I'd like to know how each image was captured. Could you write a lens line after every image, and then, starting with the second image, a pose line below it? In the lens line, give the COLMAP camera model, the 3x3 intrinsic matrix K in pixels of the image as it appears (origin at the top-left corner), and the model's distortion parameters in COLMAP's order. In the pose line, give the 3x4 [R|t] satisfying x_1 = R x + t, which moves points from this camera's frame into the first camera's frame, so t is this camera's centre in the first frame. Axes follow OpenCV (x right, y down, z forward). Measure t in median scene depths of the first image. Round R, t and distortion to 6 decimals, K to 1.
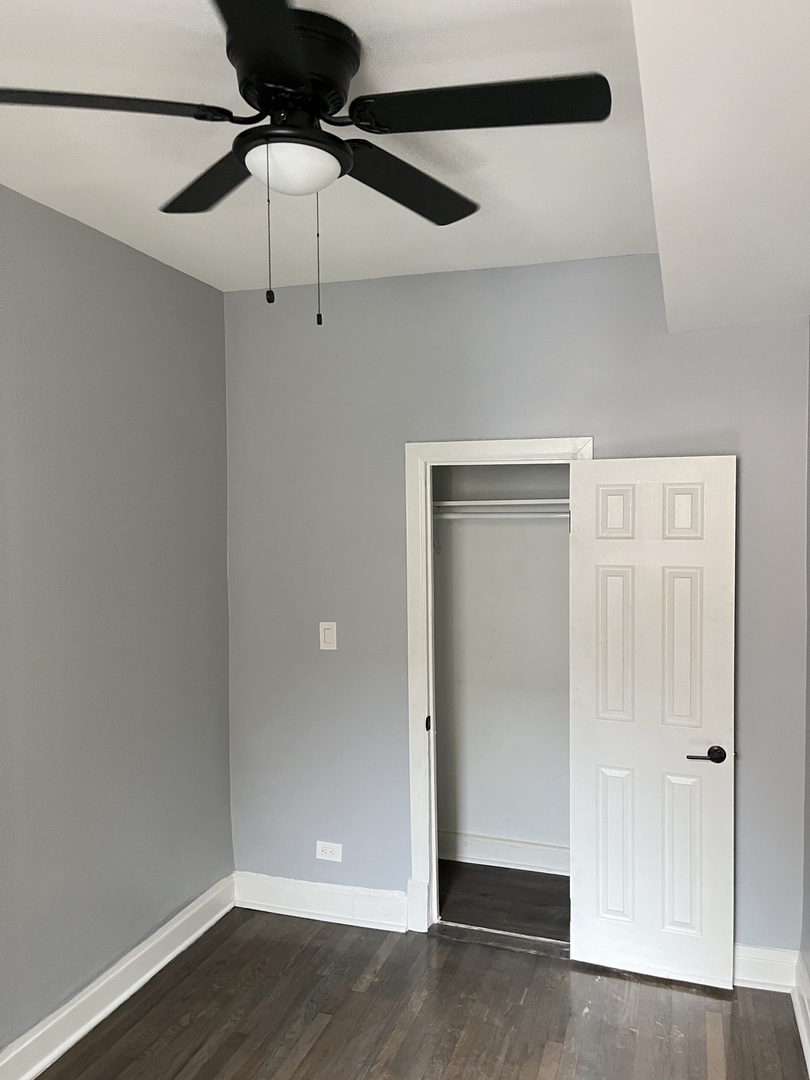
lens RADIAL K [[844.3, 0, 403.0], [0, 844.3, 536.9], [0, 0, 1]] dist [0.083949, -0.109561]
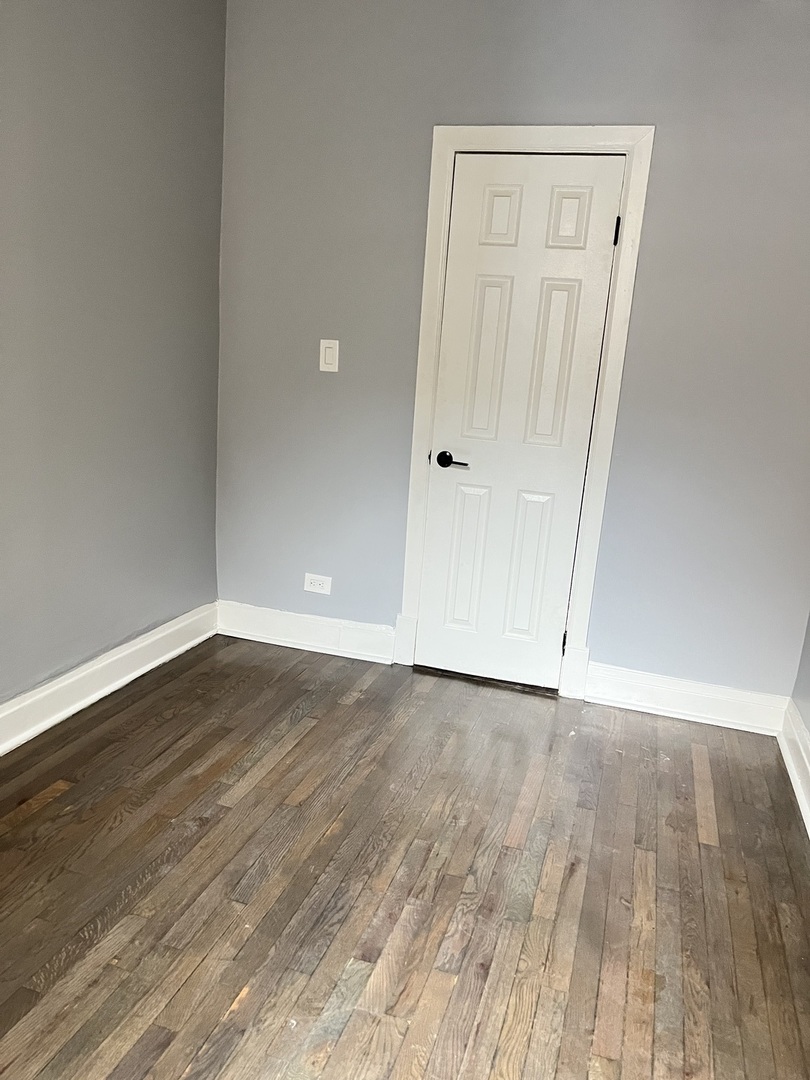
lens RADIAL K [[844.3, 0, 394.8], [0, 844.3, 557.2], [0, 0, 1]] dist [0.083949, -0.109561]
pose [[0.996862, 0.071442, 0.034093, -0.037362], [-0.076795, 0.977280, 0.197551, 0.157013], [-0.019206, -0.199549, 0.979700, 0.069453]]
